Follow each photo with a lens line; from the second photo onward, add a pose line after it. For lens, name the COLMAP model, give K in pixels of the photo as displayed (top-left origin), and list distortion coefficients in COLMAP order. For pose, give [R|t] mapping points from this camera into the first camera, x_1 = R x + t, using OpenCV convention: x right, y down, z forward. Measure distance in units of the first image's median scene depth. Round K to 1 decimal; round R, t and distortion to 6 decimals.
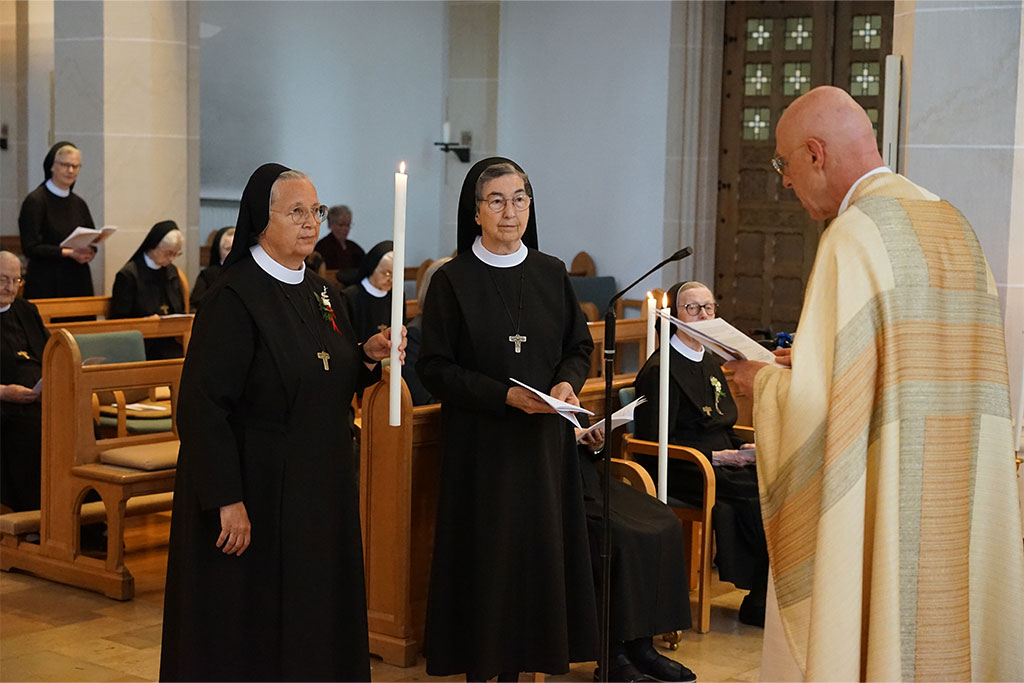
lens RADIAL K [[1870.7, 0, 504.0], [0, 1870.7, 339.0], [0, 0, 1]] dist [0.011155, 0.211357]
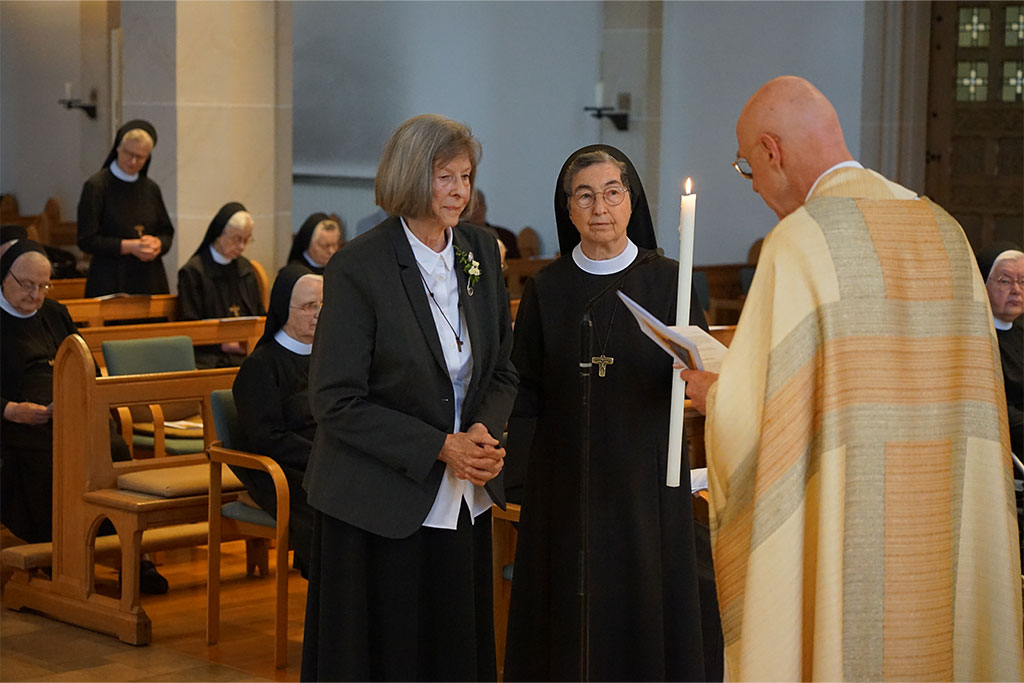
lens RADIAL K [[2332.6, 0, 512.0], [0, 2332.6, 341.5], [0, 0, 1]] dist [0.006548, 0.159115]
pose [[0.994077, 0.001412, -0.108670, 0.085720], [-0.001293, 0.999998, 0.001166, -0.004188], [0.108672, -0.001018, 0.994077, -0.065178]]
